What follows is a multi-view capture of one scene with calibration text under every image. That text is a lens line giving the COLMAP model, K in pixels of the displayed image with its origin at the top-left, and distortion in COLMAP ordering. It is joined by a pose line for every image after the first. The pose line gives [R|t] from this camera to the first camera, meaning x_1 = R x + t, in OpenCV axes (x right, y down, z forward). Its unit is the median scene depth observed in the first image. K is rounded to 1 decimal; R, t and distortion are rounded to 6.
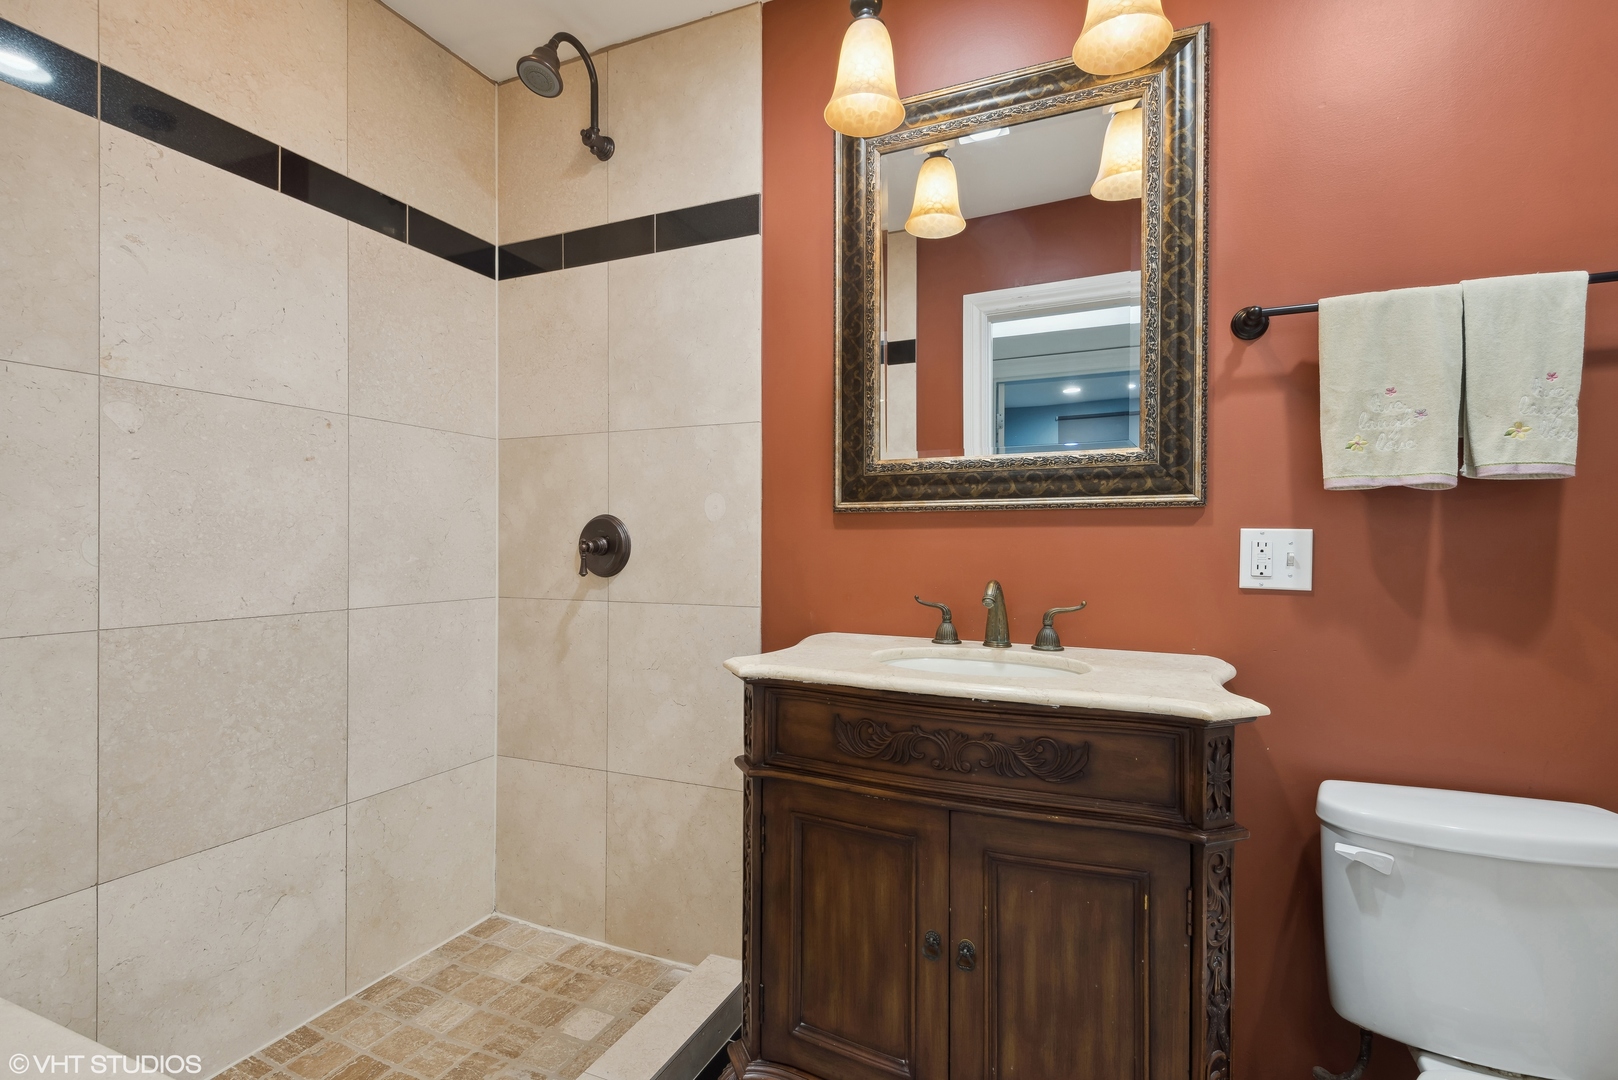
lens RADIAL K [[760.1, 0, 837.5], [0, 760.1, 530.2], [0, 0, 1]] dist [0.041397, -0.025514]
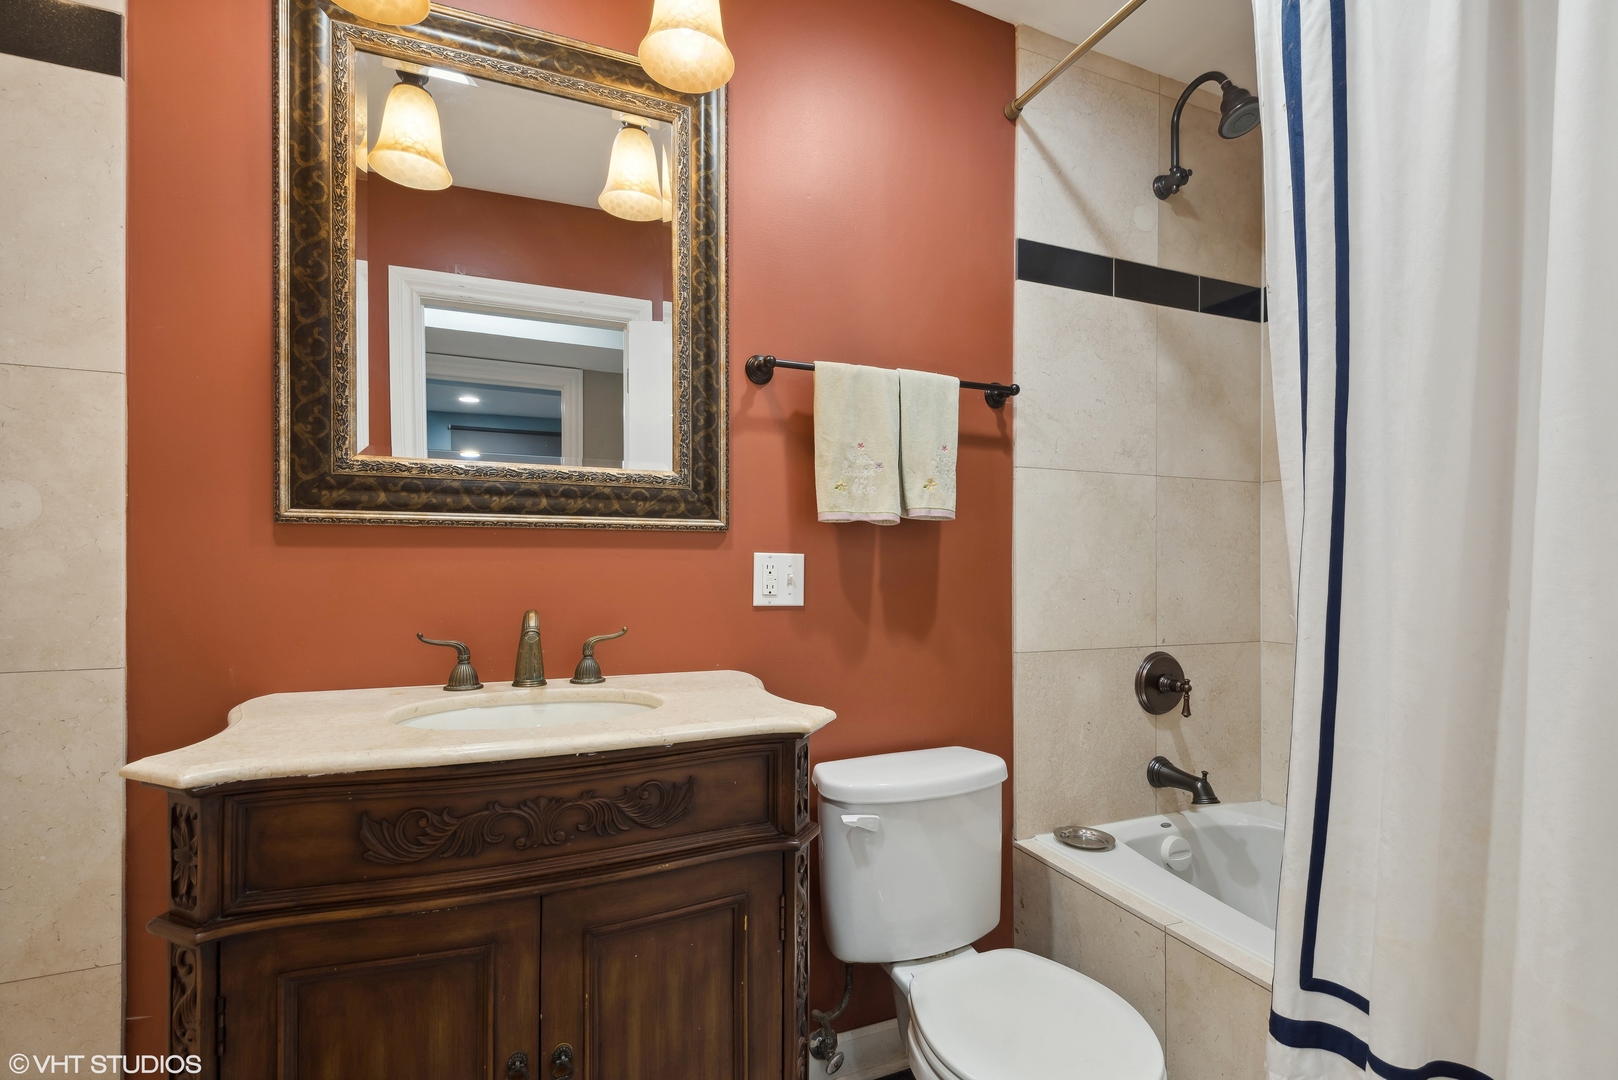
lens RADIAL K [[734.7, 0, 809.5], [0, 734.7, 553.3], [0, 0, 1]] dist [0.042279, -0.028890]
pose [[0.697920, 0.009716, 0.716110, -0.180214], [-0.015948, 0.999871, 0.001977, -0.004661], [-0.715998, -0.012801, 0.697985, 0.195656]]
